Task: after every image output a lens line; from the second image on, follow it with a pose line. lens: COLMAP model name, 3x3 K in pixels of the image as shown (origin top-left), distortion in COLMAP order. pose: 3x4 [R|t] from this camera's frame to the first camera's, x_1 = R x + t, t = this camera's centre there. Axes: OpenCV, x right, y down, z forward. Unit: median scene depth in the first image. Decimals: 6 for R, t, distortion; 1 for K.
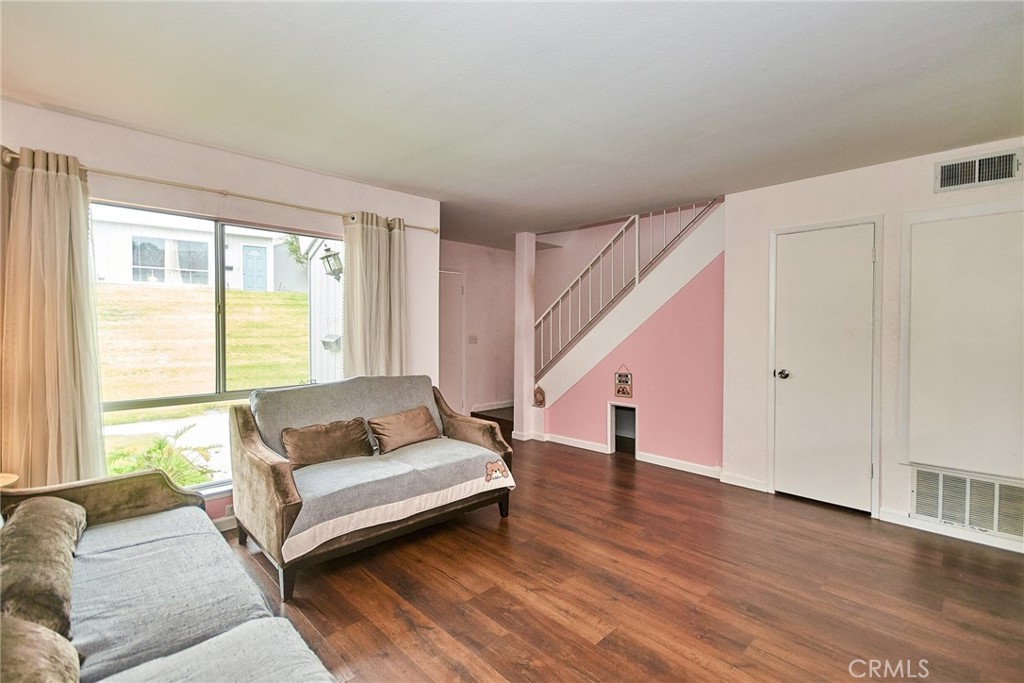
lens RADIAL K [[461.9, 0, 522.5], [0, 461.9, 338.4], [0, 0, 1]] dist [0.011419, -0.004585]
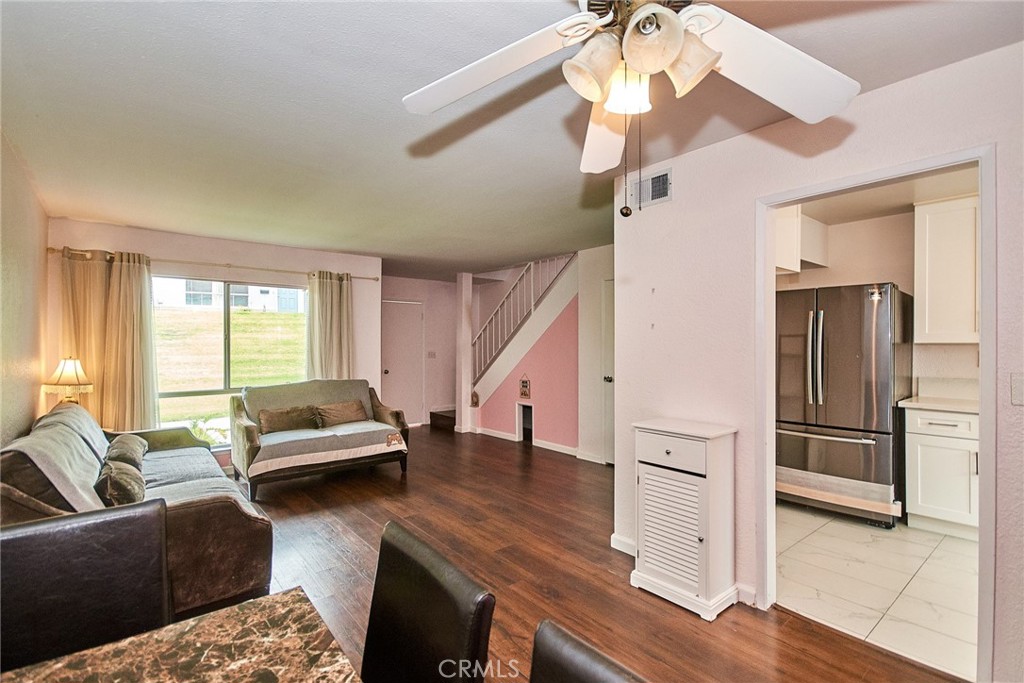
lens RADIAL K [[461.9, 0, 517.5], [0, 461.9, 348.2], [0, 0, 1]] dist [0.011419, -0.004585]
pose [[0.996733, -0.003505, -0.080694, 0.406185], [0.002681, 0.999943, -0.010322, -0.003949], [0.080726, 0.010072, 0.996685, -0.437666]]
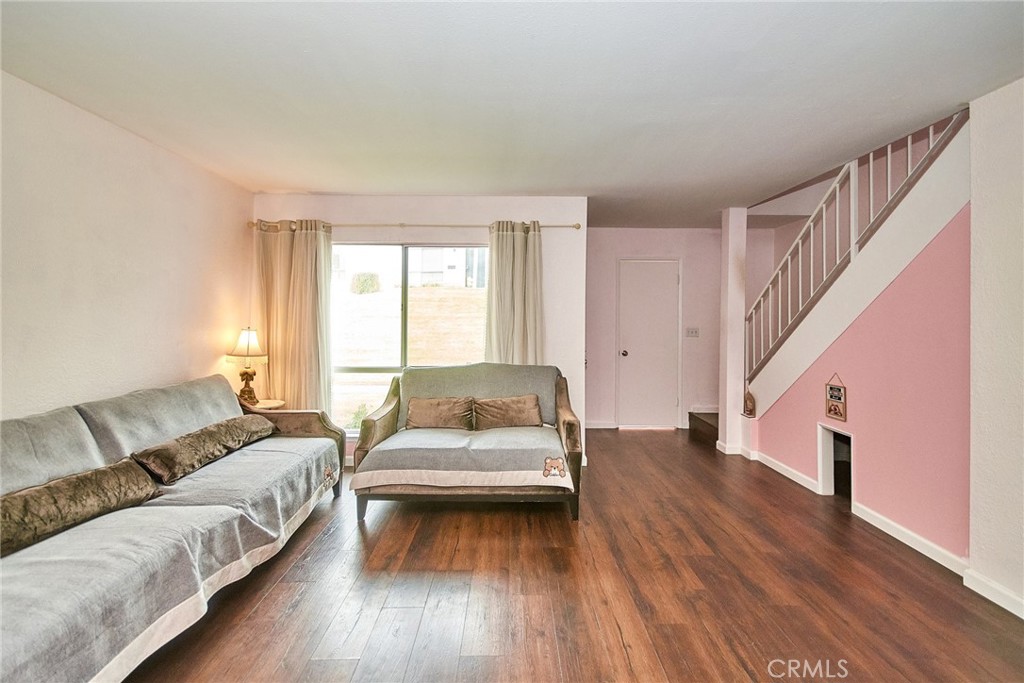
lens RADIAL K [[461.9, 0, 518.1], [0, 461.9, 314.2], [0, 0, 1]] dist [0.011419, -0.004585]
pose [[0.723767, -0.000787, -0.690044, 0.477322], [-0.015427, 0.999731, -0.017322, -0.019574], [0.689872, 0.023182, 0.723560, 0.189733]]
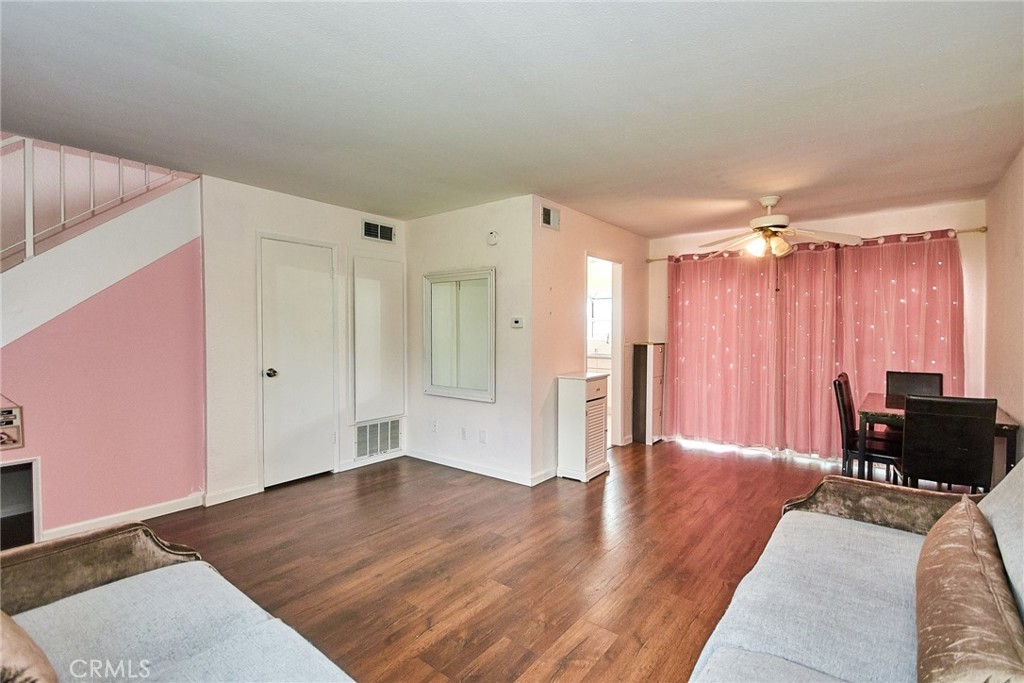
lens RADIAL K [[461.9, 0, 512.9], [0, 461.9, 341.4], [0, 0, 1]] dist [0.011419, -0.004585]
pose [[-0.111619, -0.029651, 0.993309, -0.546750], [0.016064, 0.999370, 0.031637, -0.018903], [-0.993621, 0.019488, -0.111072, 0.586608]]
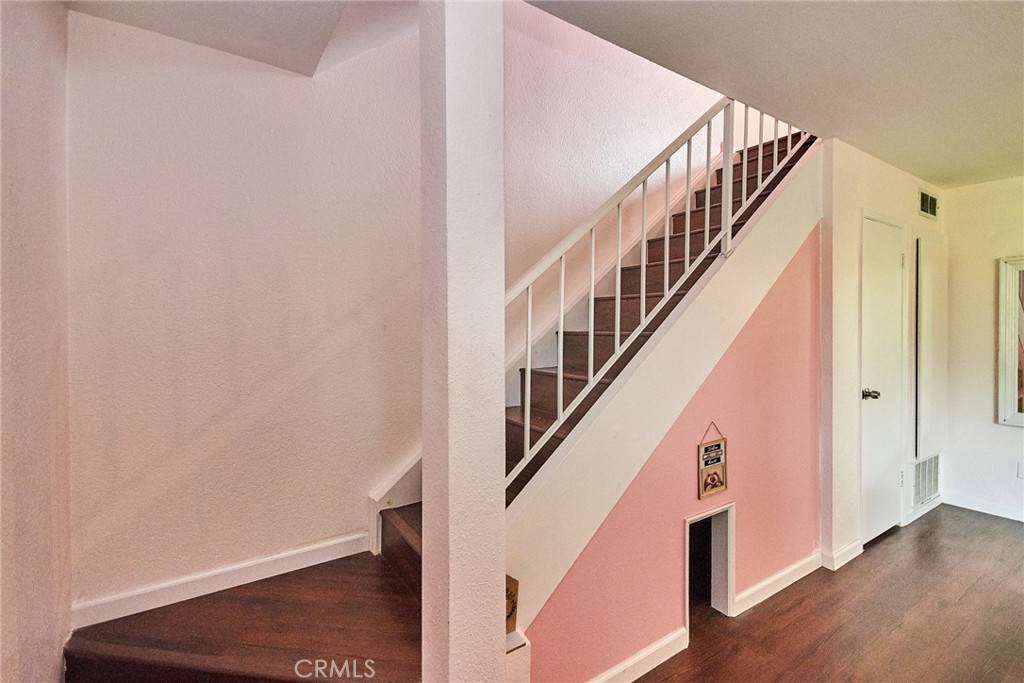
lens RADIAL K [[461.9, 0, 523.5], [0, 461.9, 325.5], [0, 0, 1]] dist [0.011419, -0.004585]
pose [[0.211399, -0.008447, 0.977363, -0.349507], [0.025078, 0.999680, 0.003216, -0.059719], [-0.977078, 0.023831, 0.211544, 1.443323]]
